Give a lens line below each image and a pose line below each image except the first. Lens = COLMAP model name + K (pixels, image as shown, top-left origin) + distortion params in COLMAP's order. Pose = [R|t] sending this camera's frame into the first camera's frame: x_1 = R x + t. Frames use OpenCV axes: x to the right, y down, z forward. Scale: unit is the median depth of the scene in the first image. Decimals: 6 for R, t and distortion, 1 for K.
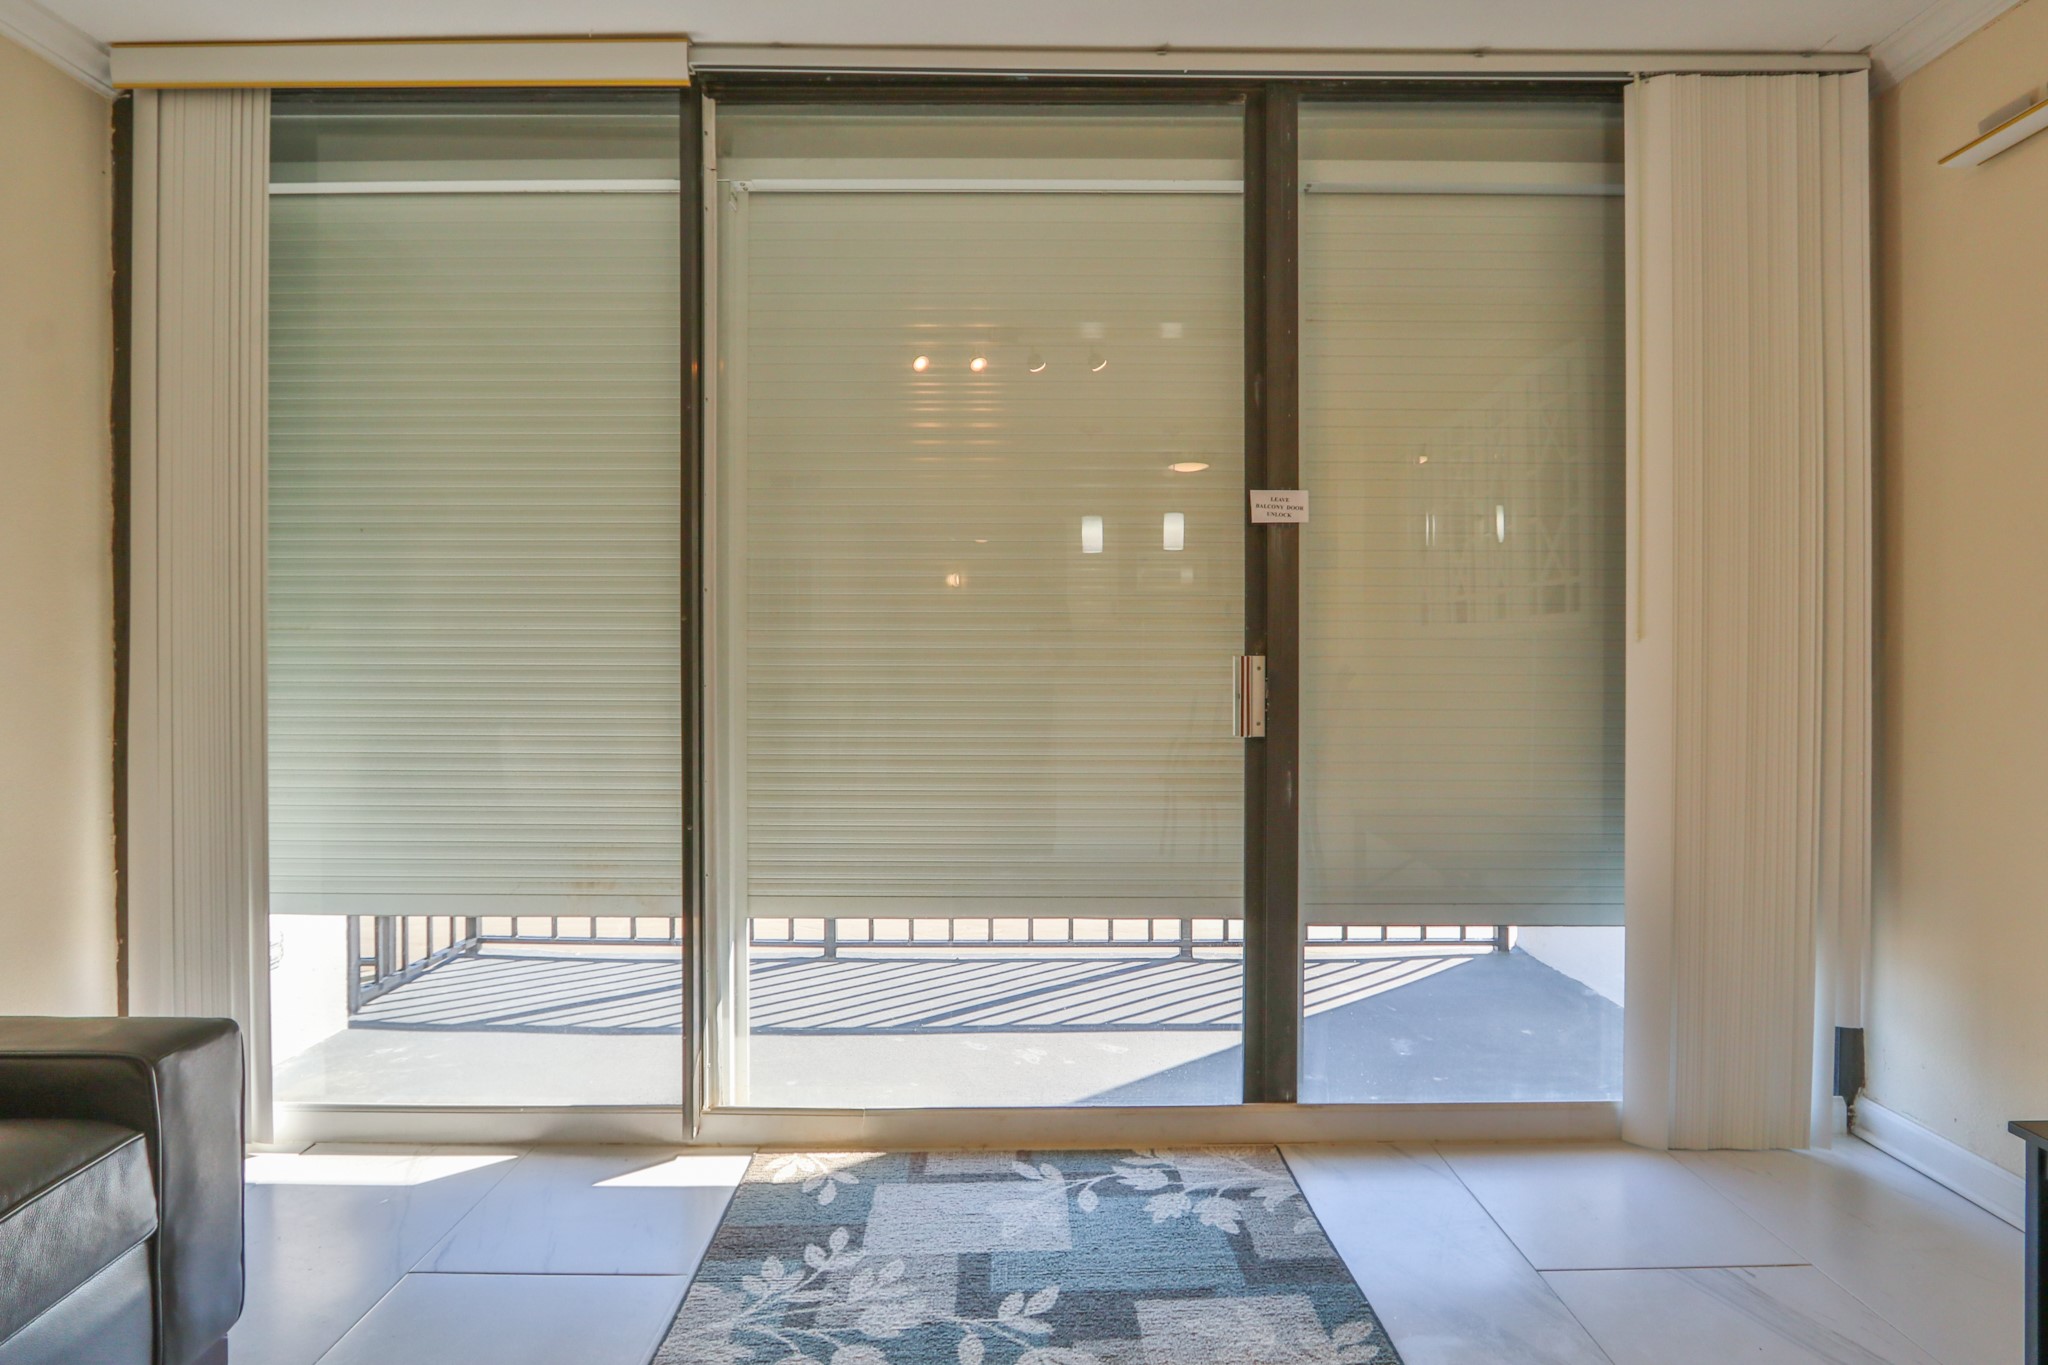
lens RADIAL K [[1064.2, 0, 1018.1], [0, 1064.2, 671.6], [0, 0, 1]] dist [-0.018855, 0.000959]
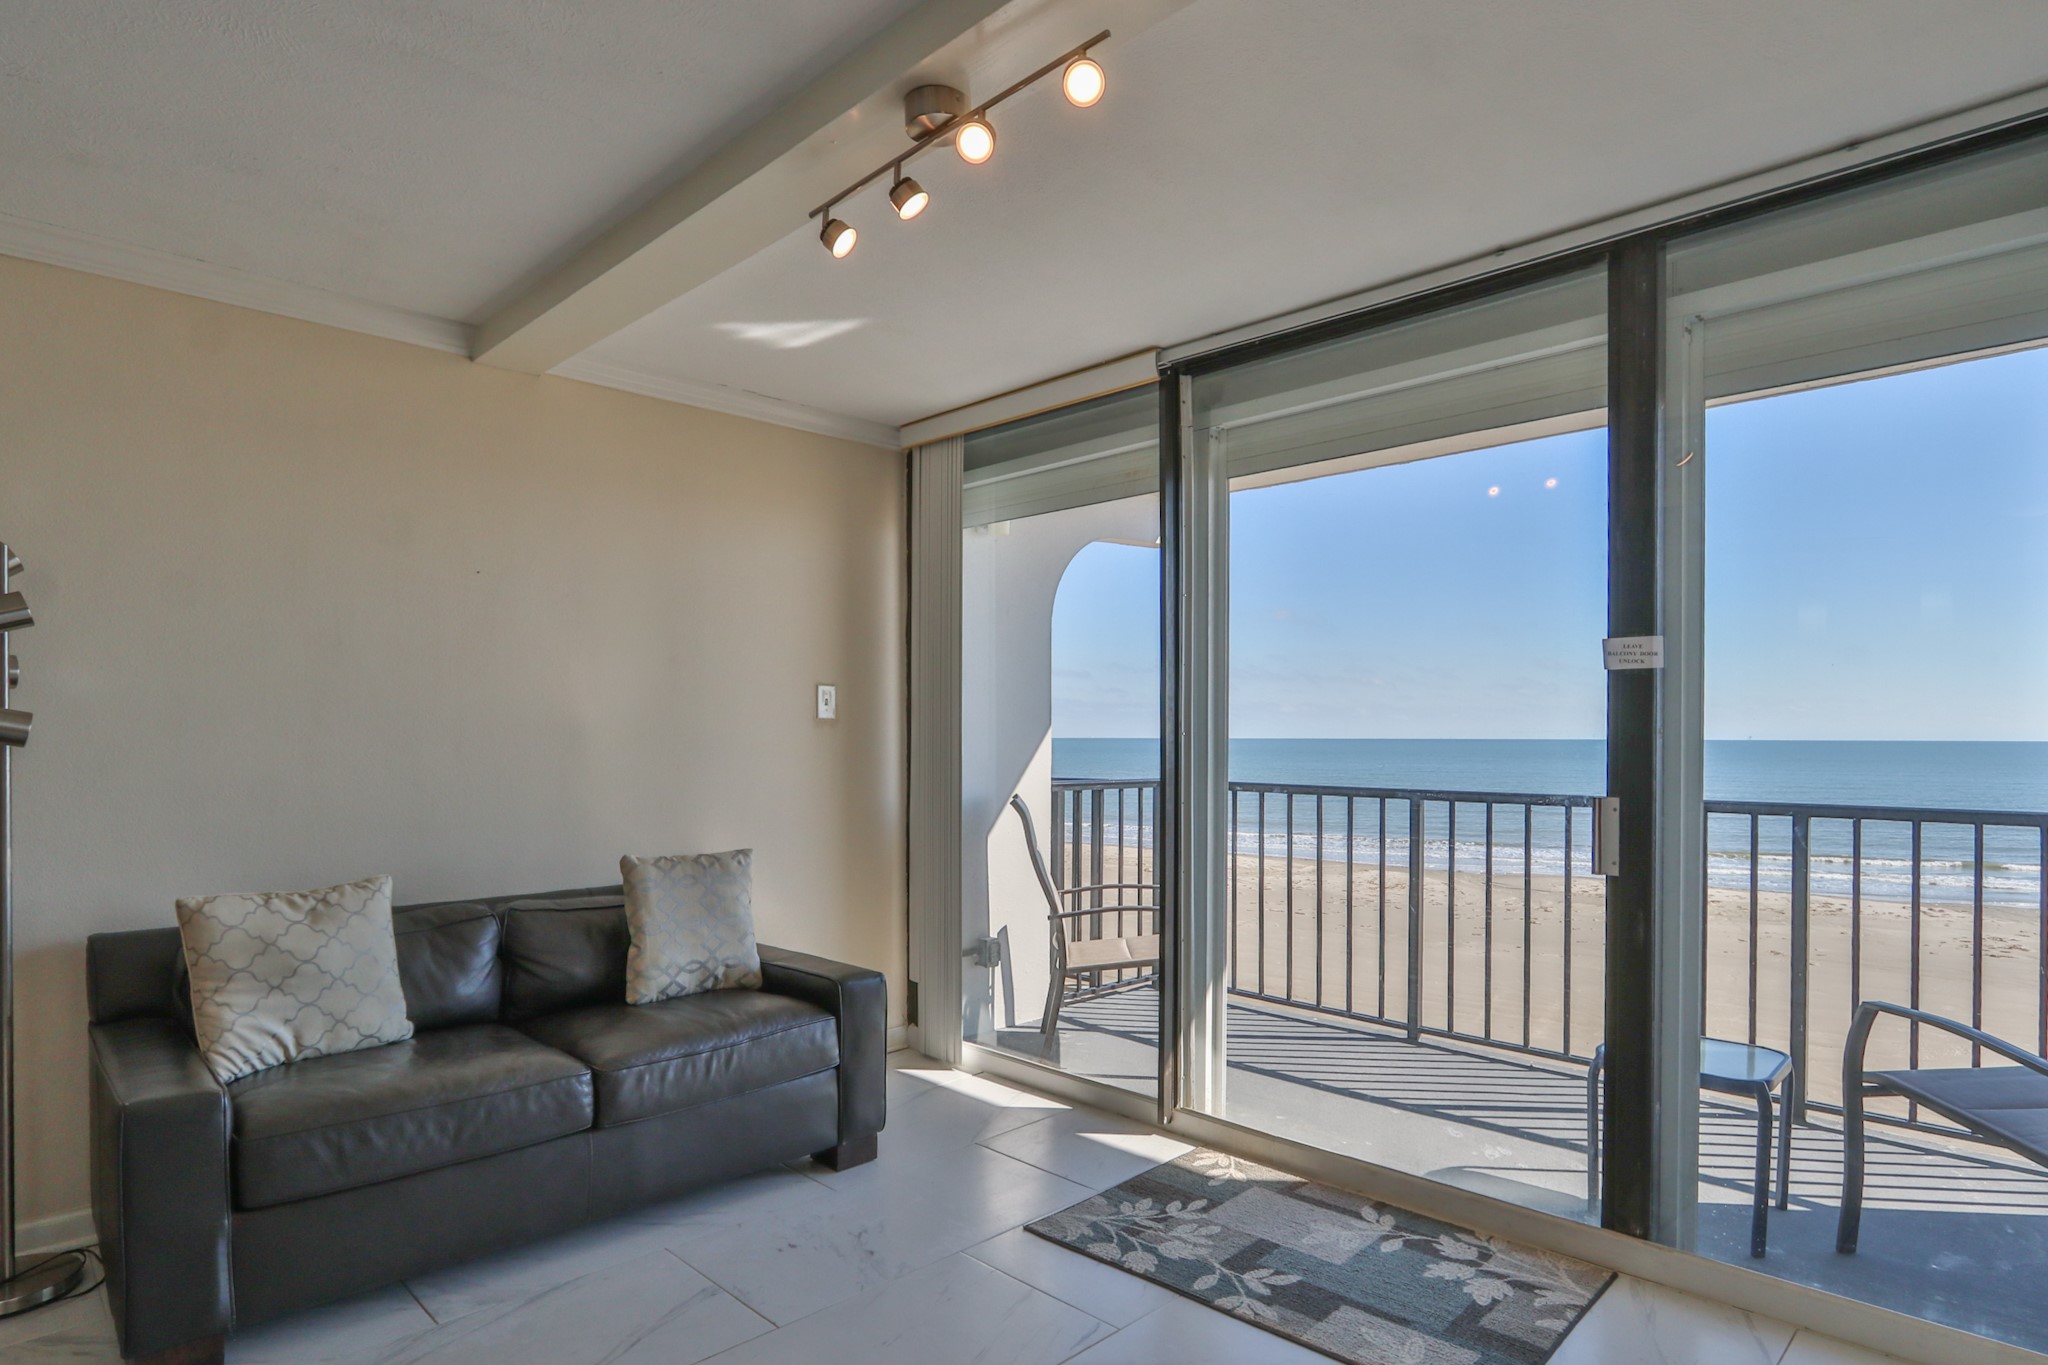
lens RADIAL K [[1143.1, 0, 996.8], [0, 1143.1, 740.2], [0, 0, 1]] dist [0.000418, 0.000209]
pose [[0.686137, 0.005364, -0.727453, 0.646894], [-0.002997, 0.999985, 0.004547, -0.076888], [0.727466, -0.000940, 0.686143, -0.207232]]
